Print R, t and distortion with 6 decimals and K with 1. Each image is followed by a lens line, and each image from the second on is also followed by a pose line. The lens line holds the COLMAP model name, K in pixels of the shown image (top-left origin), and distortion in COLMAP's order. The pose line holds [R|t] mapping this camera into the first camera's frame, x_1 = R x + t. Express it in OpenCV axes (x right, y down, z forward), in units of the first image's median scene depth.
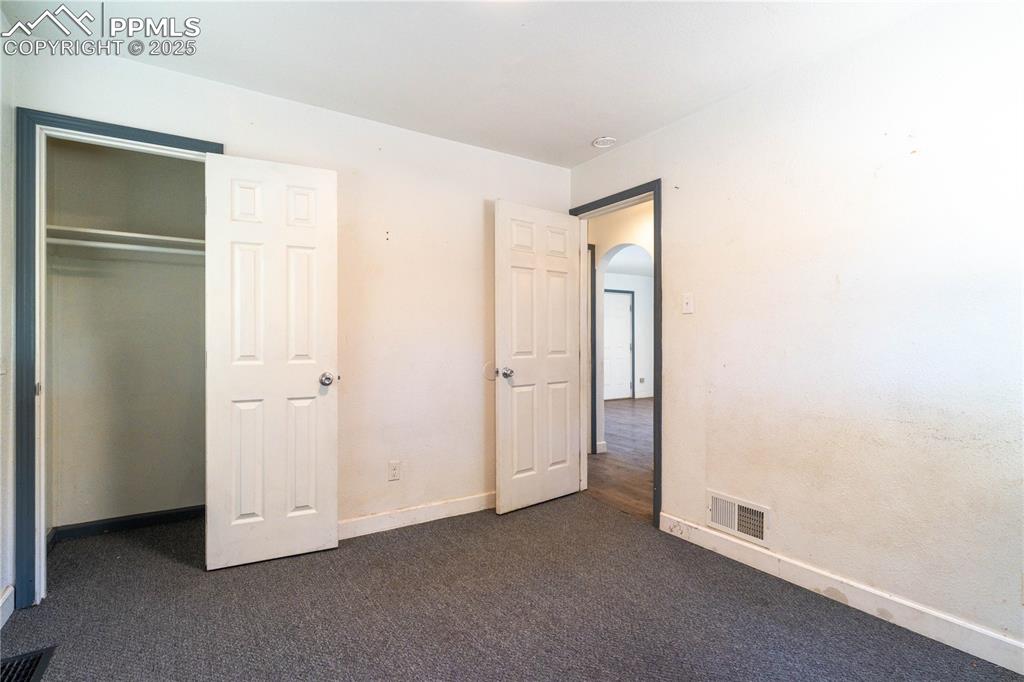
lens RADIAL K [[492.7, 0, 512.4], [0, 492.7, 369.8], [0, 0, 1]] dist [0.004692, -0.000560]
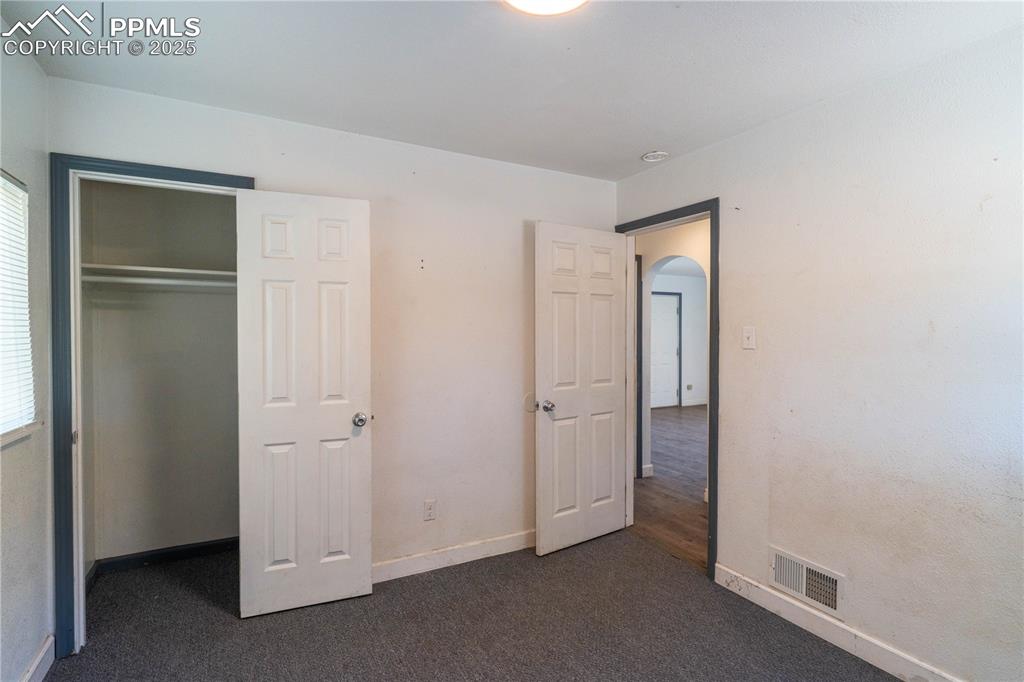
lens RADIAL K [[492.7, 0, 512.1], [0, 492.7, 341.8], [0, 0, 1]] dist [0.004692, -0.000560]
pose [[0.997365, 0.002029, -0.072516, -0.012517], [-0.000836, 0.999864, 0.016482, -0.146273], [0.072539, -0.016378, 0.997231, 0.068687]]
